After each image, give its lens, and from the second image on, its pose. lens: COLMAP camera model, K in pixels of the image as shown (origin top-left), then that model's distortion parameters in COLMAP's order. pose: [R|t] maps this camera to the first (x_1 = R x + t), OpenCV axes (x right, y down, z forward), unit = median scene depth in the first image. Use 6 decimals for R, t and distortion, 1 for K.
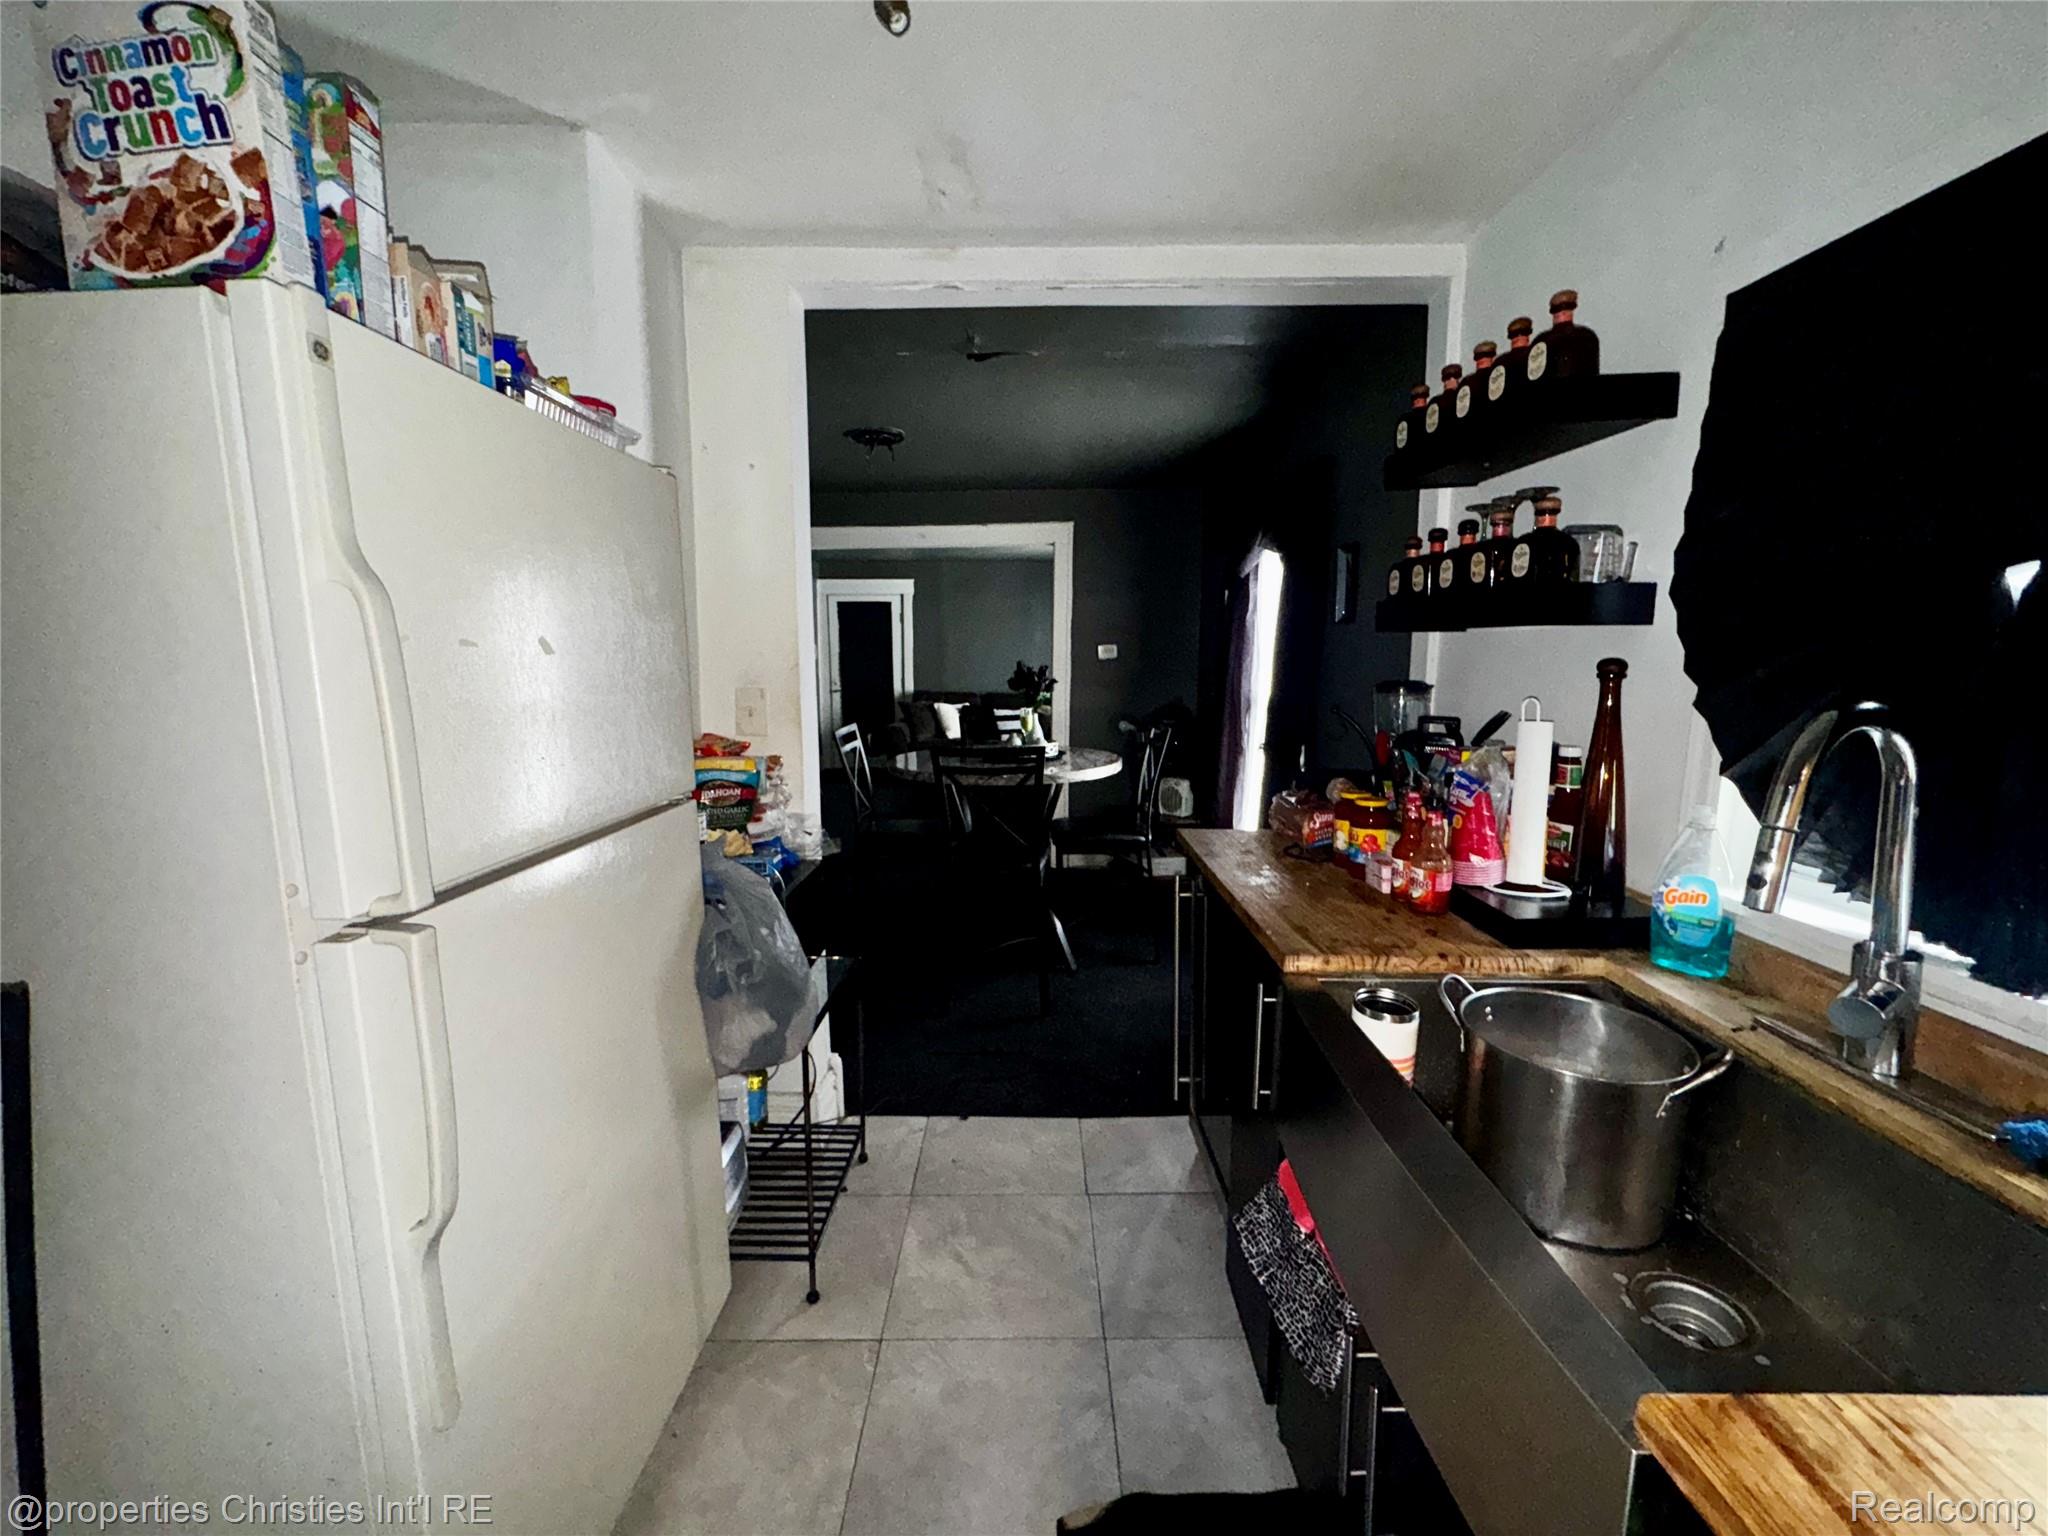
lens RADIAL K [[811.0, 0, 1024.0], [0, 811.0, 768.0], [0, 0, 1]] dist [0.000690, 0.000009]
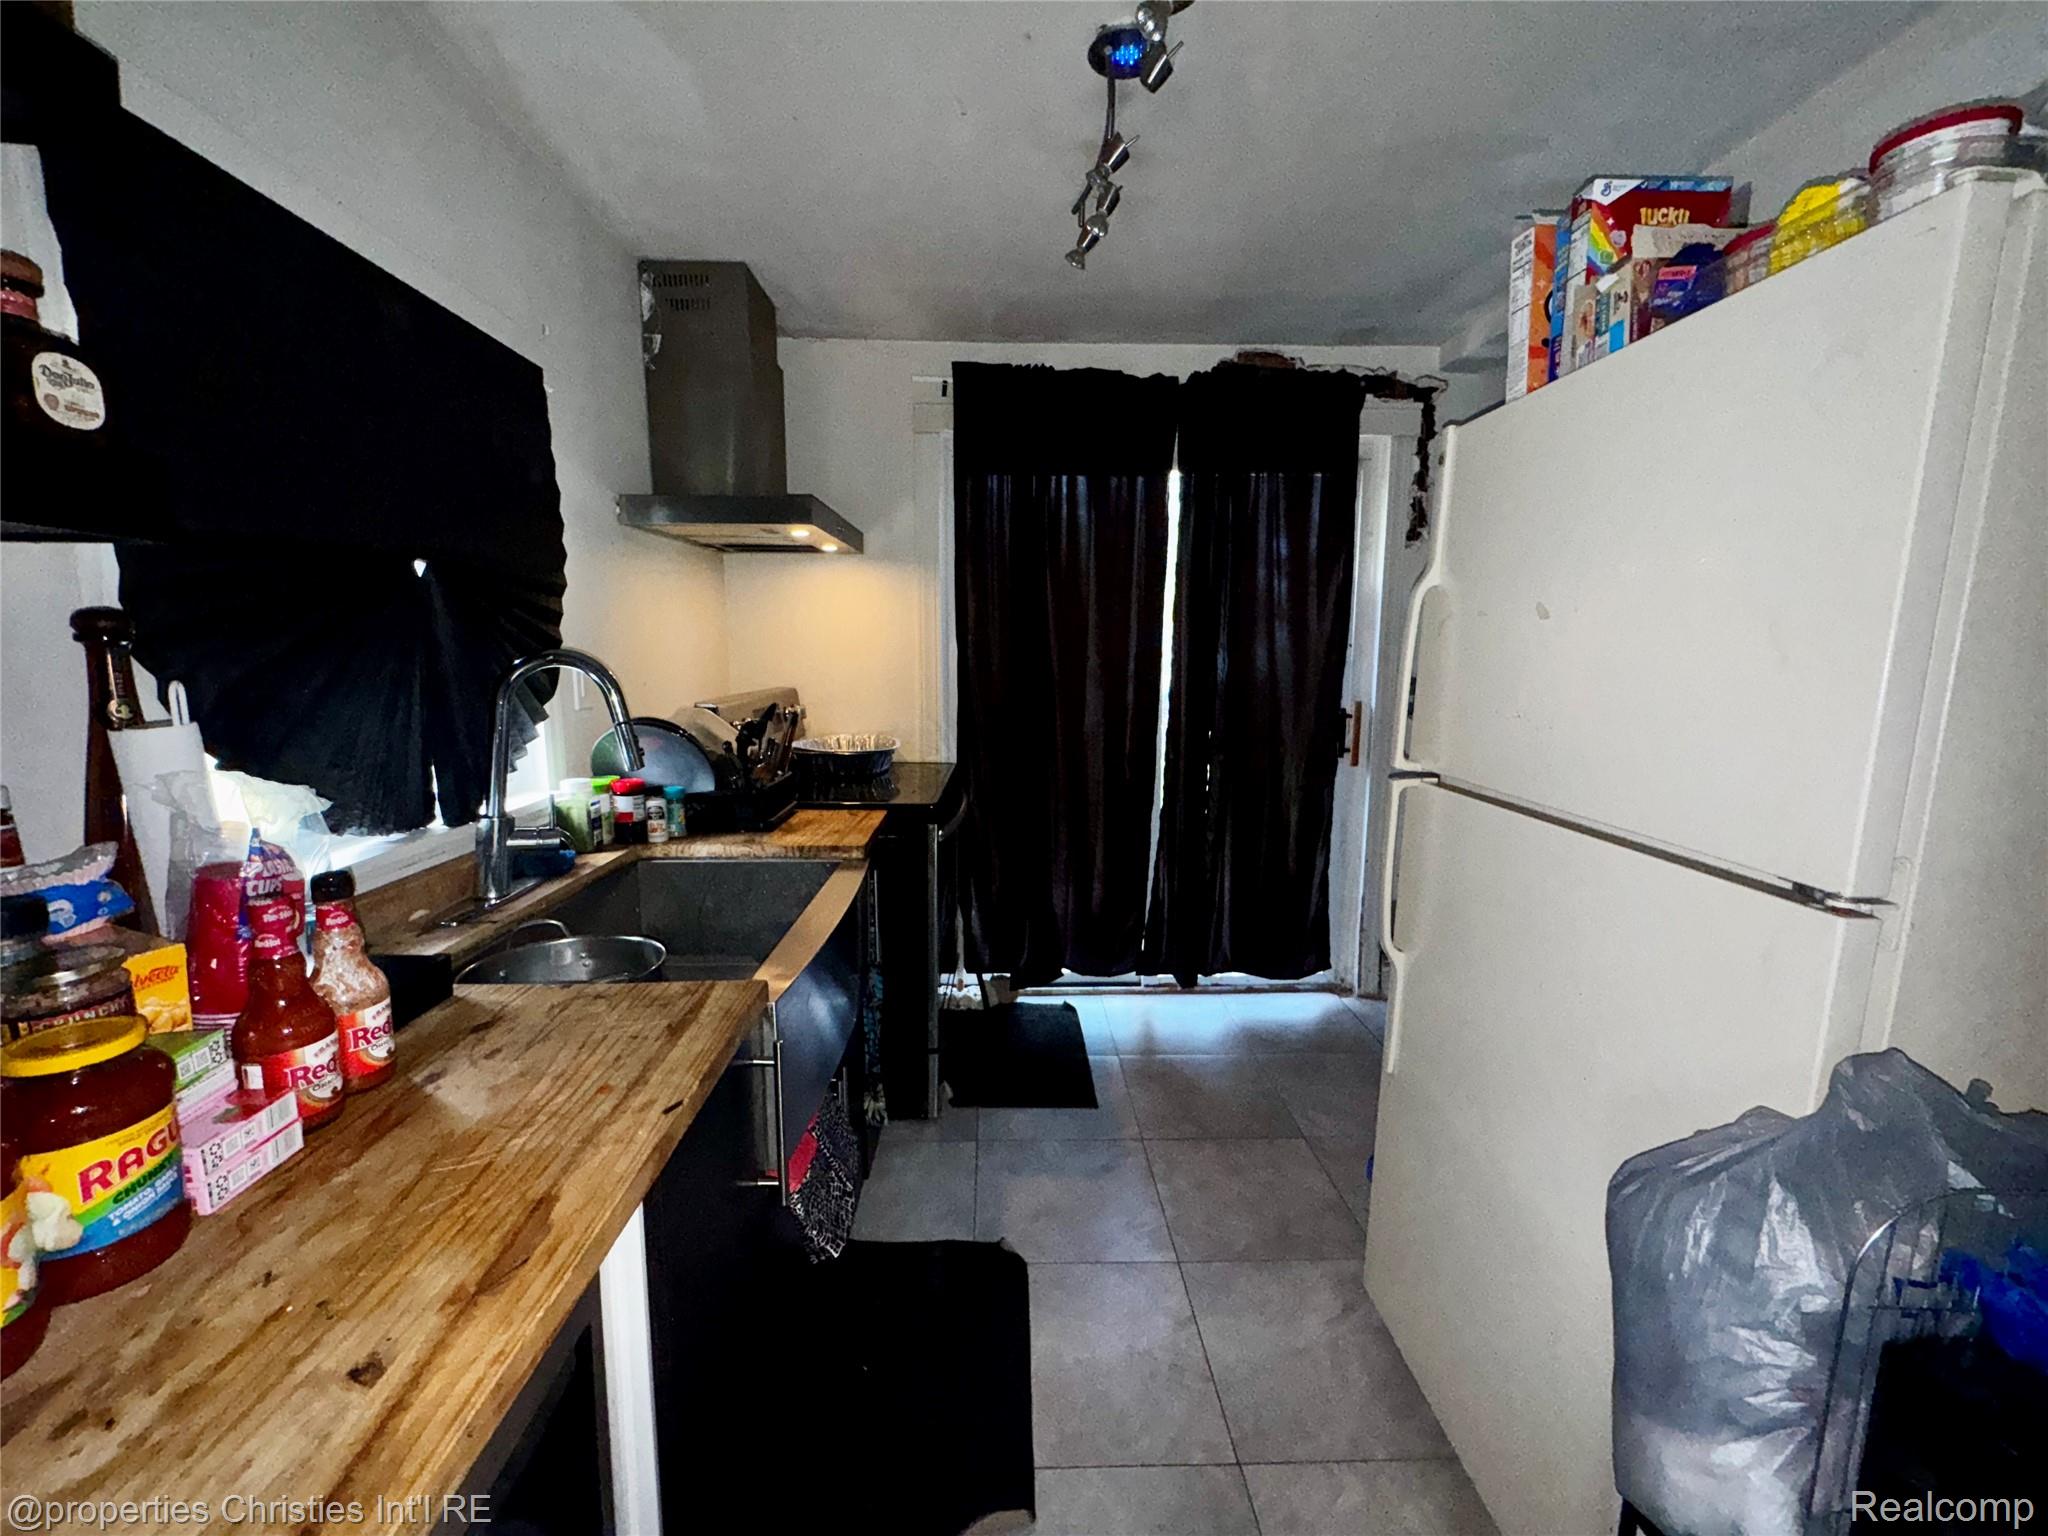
lens RADIAL K [[811.0, 0, 1024.0], [0, 811.0, 768.0], [0, 0, 1]] dist [0.000690, 0.000009]
pose [[-0.999335, 0.001176, -0.036453, 0.112154], [-0.009343, 0.957873, 0.287039, -0.258096], [0.035255, 0.287188, -0.957225, 2.107700]]
